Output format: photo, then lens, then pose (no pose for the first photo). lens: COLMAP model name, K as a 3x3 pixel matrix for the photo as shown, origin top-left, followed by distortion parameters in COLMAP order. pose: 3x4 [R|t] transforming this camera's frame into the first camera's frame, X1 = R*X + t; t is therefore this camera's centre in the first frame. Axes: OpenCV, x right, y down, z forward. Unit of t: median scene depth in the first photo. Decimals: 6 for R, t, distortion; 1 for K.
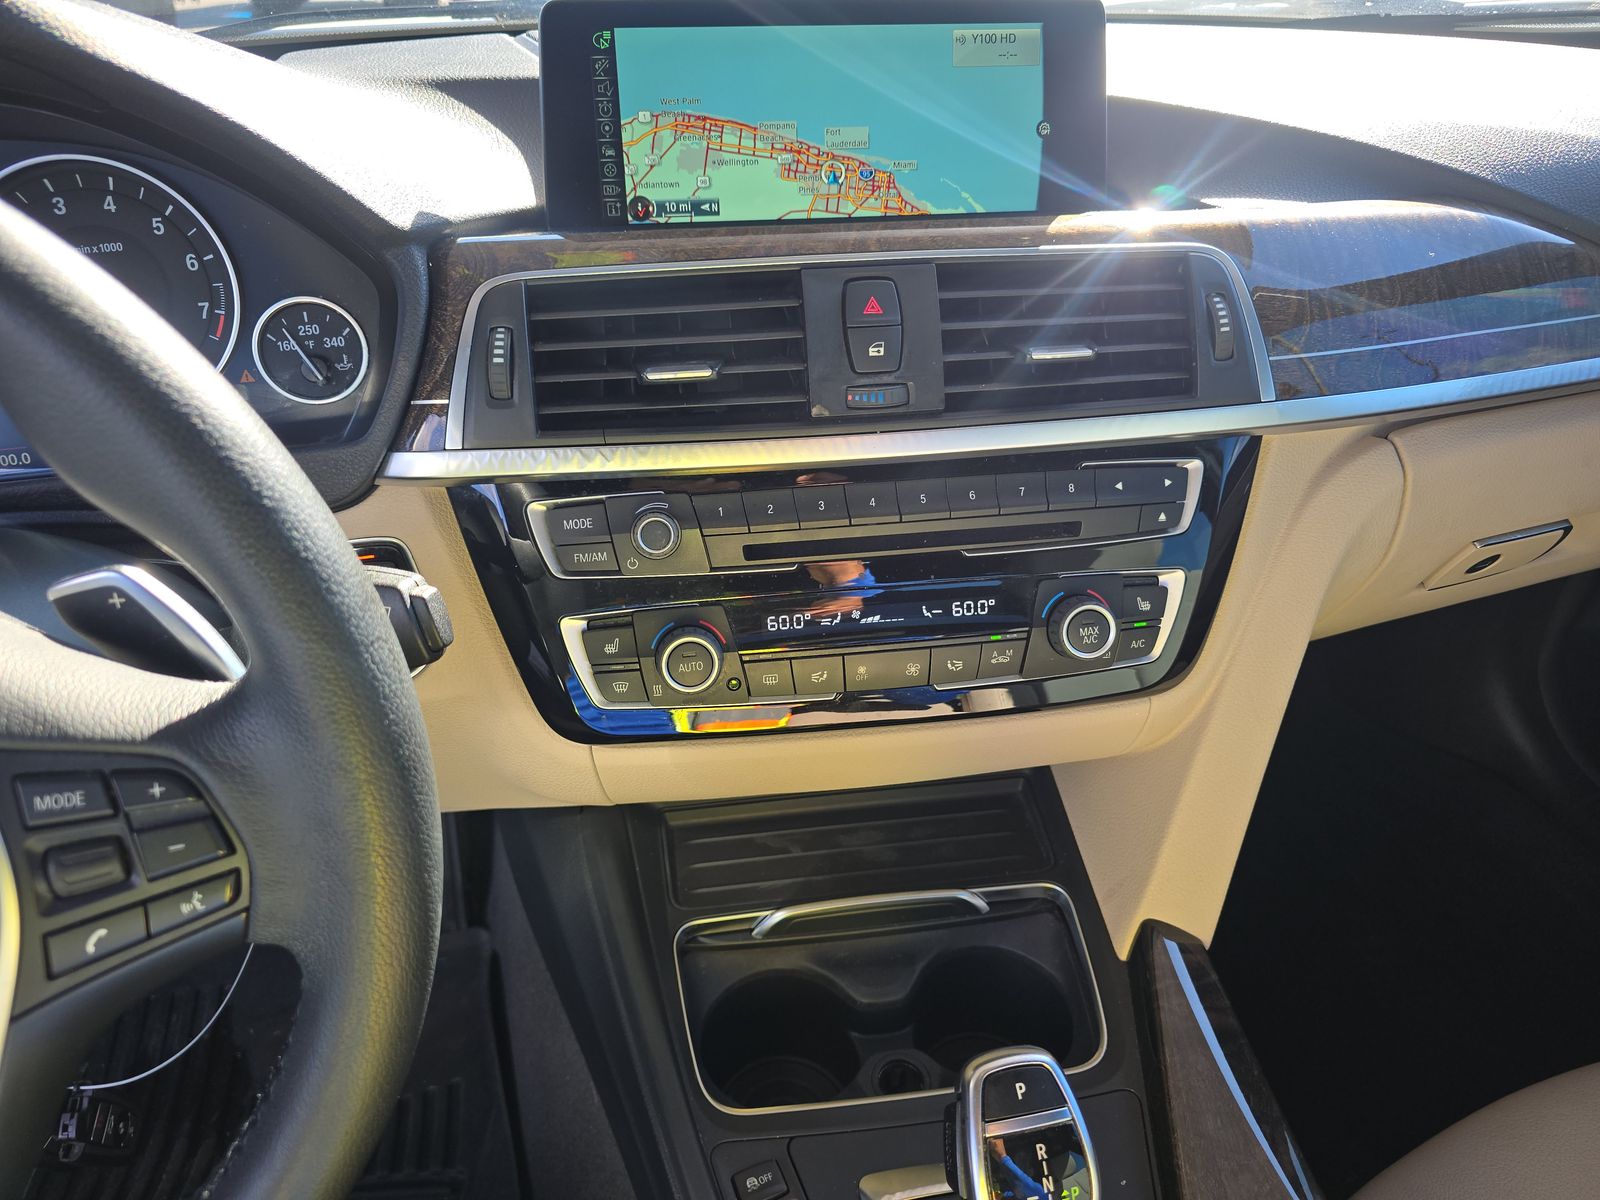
lens RADIAL K [[1100.1, 0, 796.0], [0, 1100.1, 600.3], [0, 0, 1]] dist [0.003470, -0.017217]
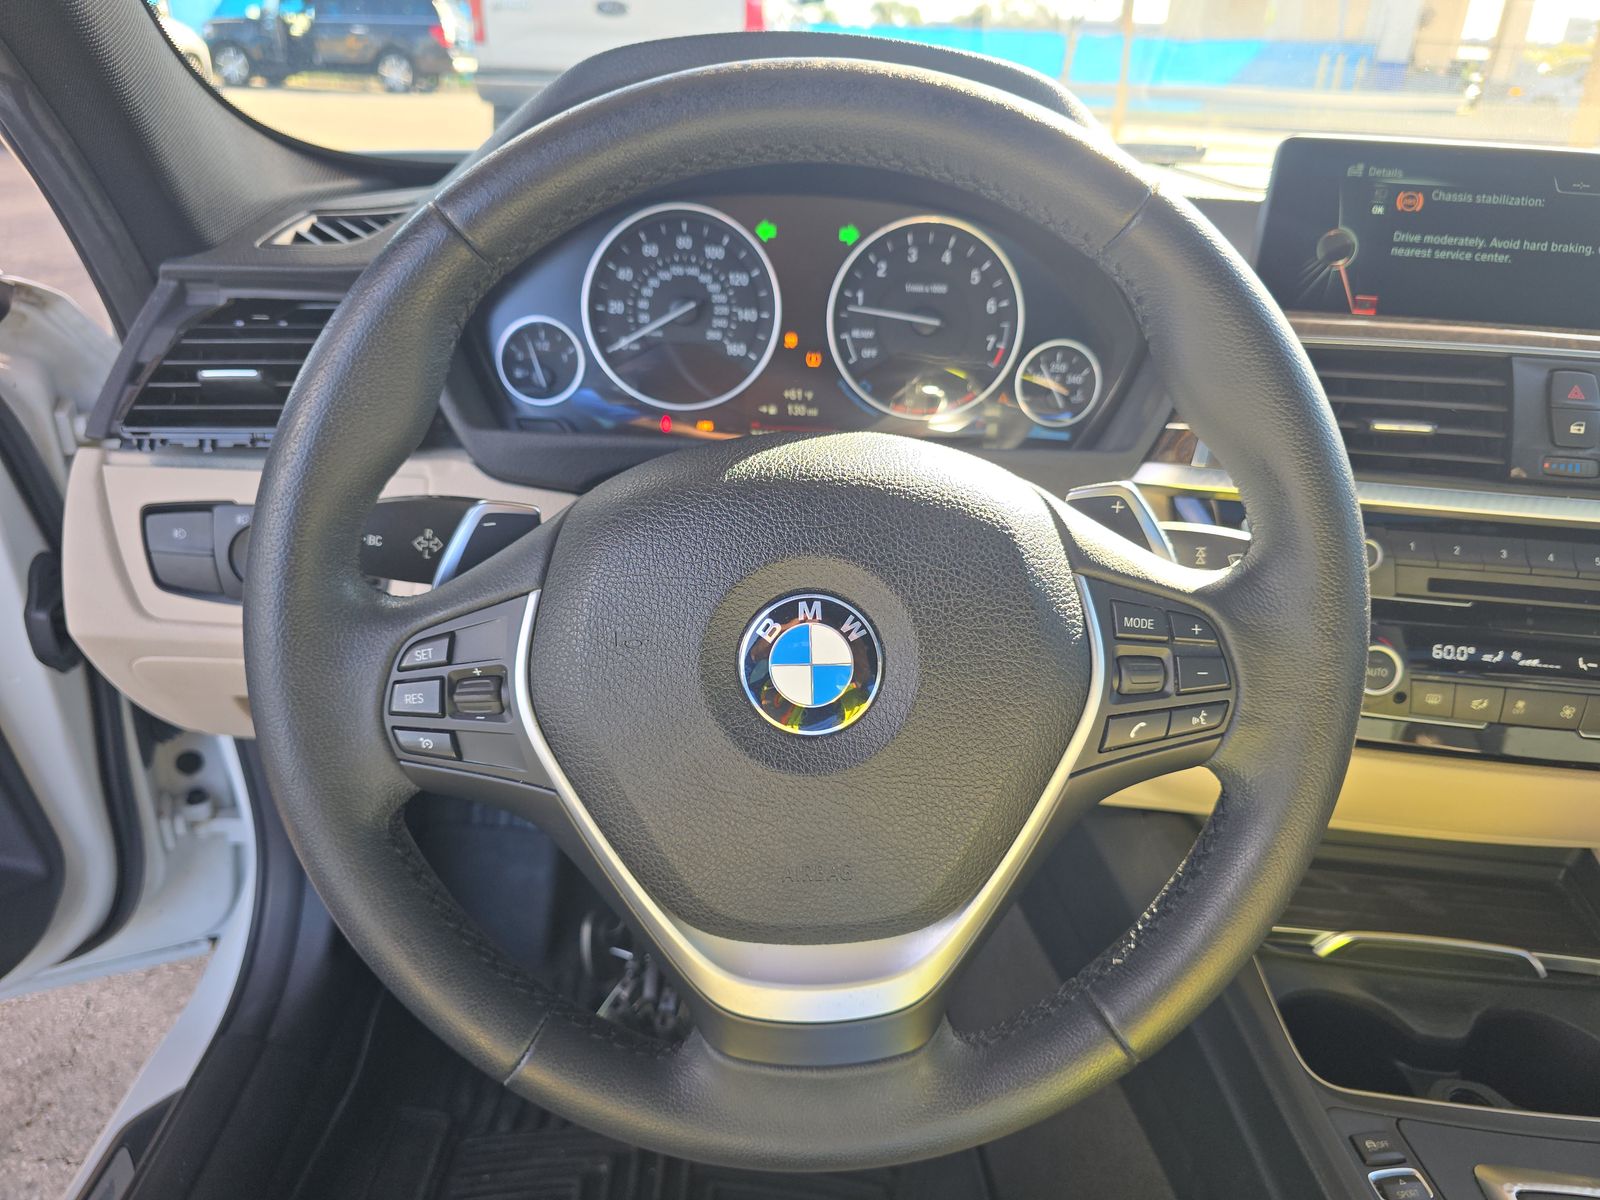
lens RADIAL K [[1100.1, 0, 796.0], [0, 1100.1, 600.3], [0, 0, 1]] dist [0.003470, -0.017217]
pose [[0.966861, 0.142865, -0.211586, -0.454589], [-0.168523, 0.979699, -0.108580, 0.216657], [0.191779, 0.140639, 0.971309, -0.263295]]
